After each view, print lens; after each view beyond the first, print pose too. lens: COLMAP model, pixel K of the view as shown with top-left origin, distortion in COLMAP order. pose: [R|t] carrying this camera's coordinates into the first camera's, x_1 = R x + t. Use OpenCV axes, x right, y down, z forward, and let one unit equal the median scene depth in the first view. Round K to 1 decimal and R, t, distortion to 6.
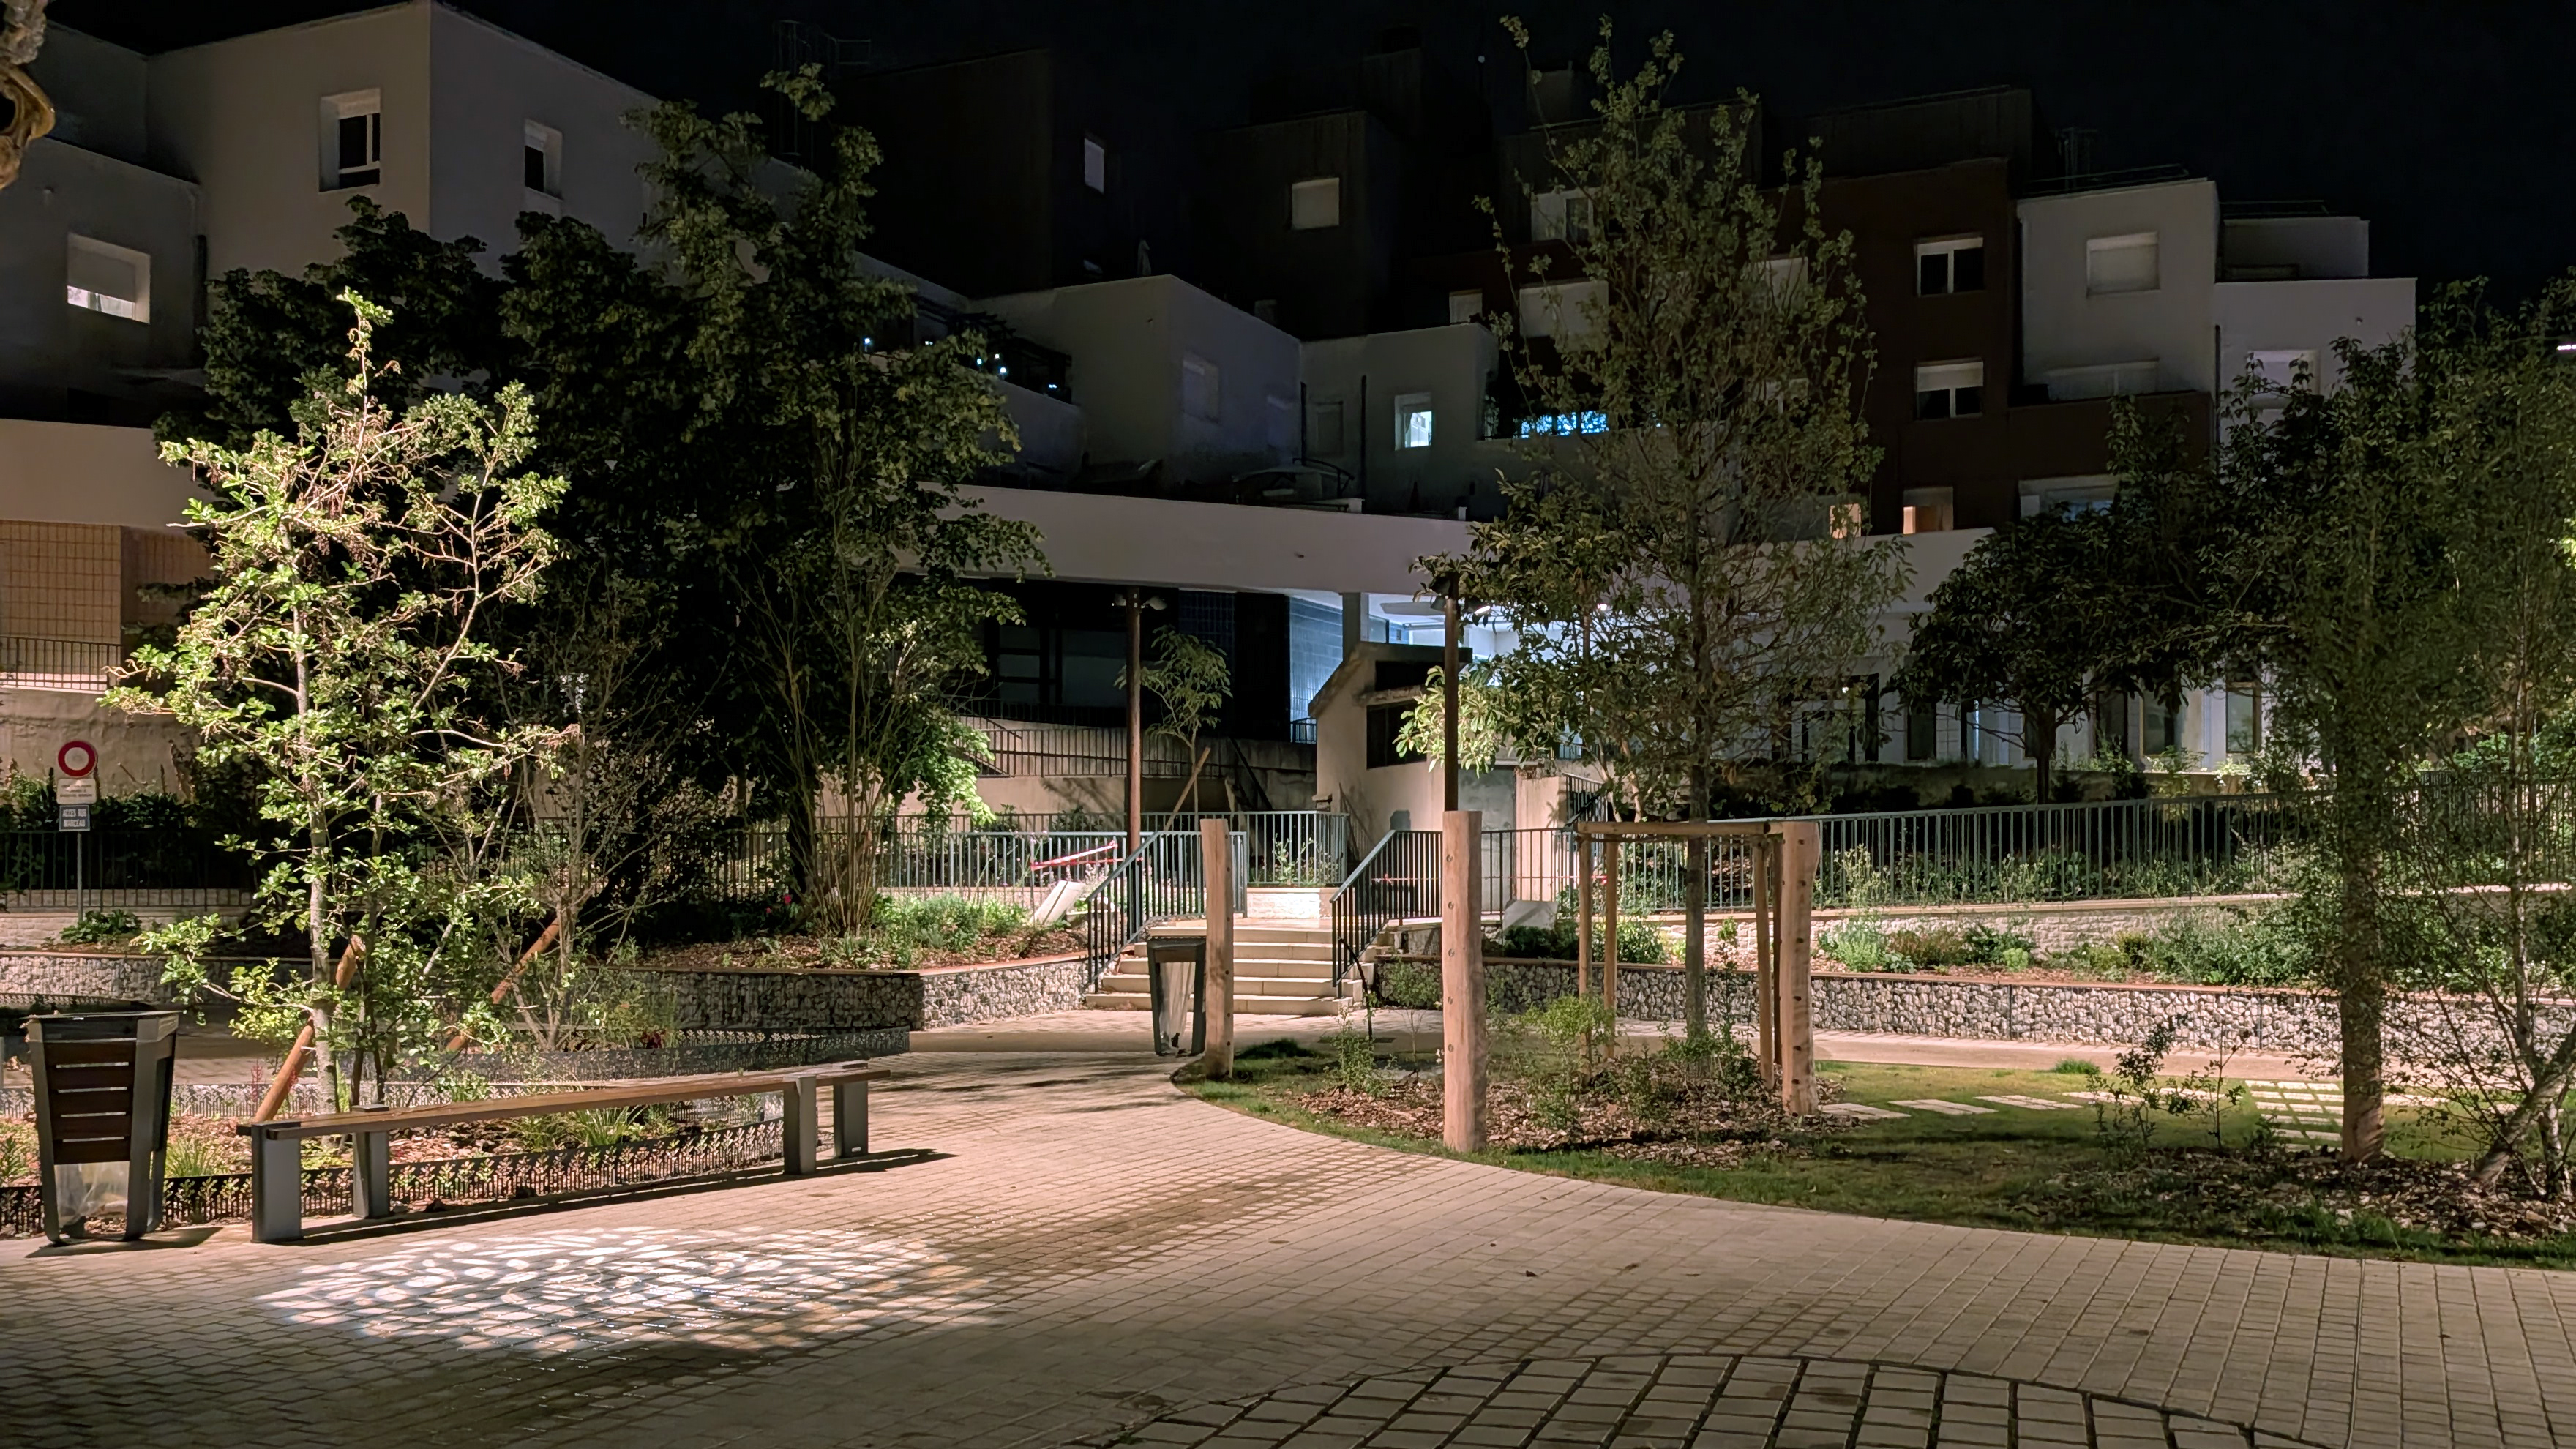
lens RADIAL K [[2217.4, 0, 1288.0], [0, 2217.4, 724.5], [0, 0, 1]] dist [0.004333, 0.003089]
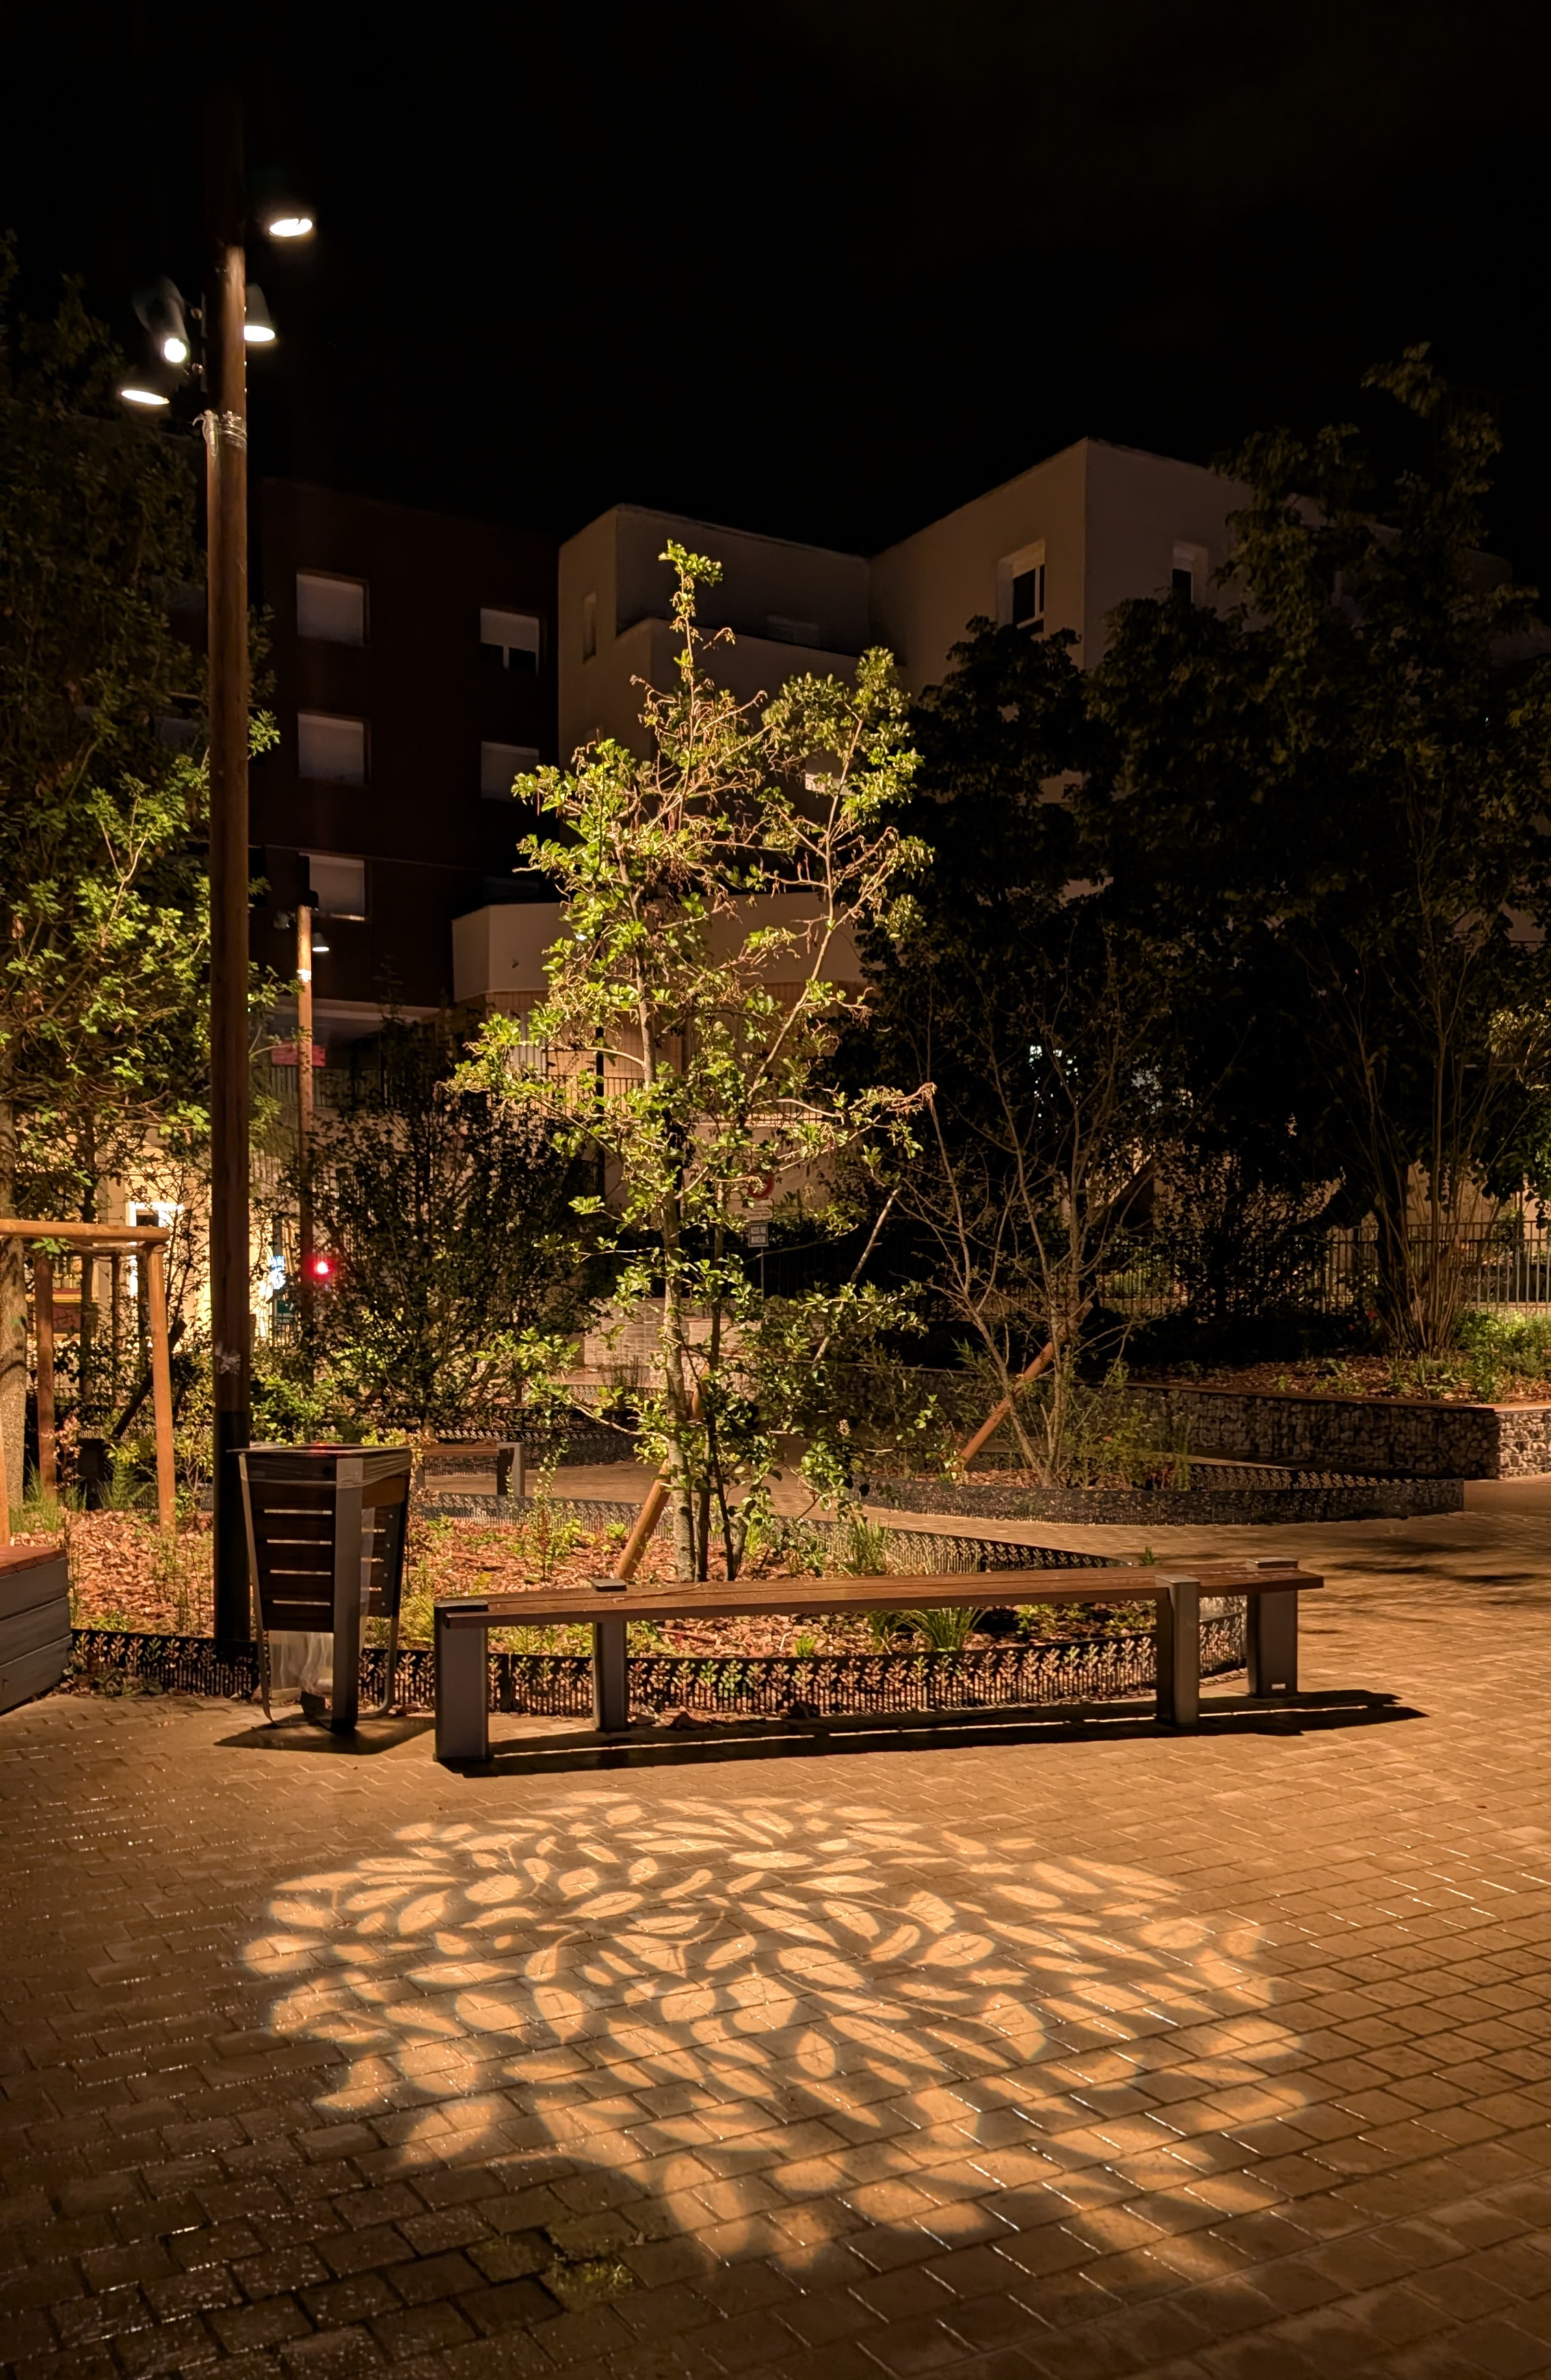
lens RADIAL K [[2089.5, 0, 774.4], [0, 2089.5, 1357.8], [0, 0, 1]] dist [0.047696, -0.018182]
pose [[0.859407, 0.024956, -0.510683, -0.000657], [0.026513, 0.995289, 0.093256, 0.017057], [0.510604, -0.093685, 0.854697, 0.240616]]
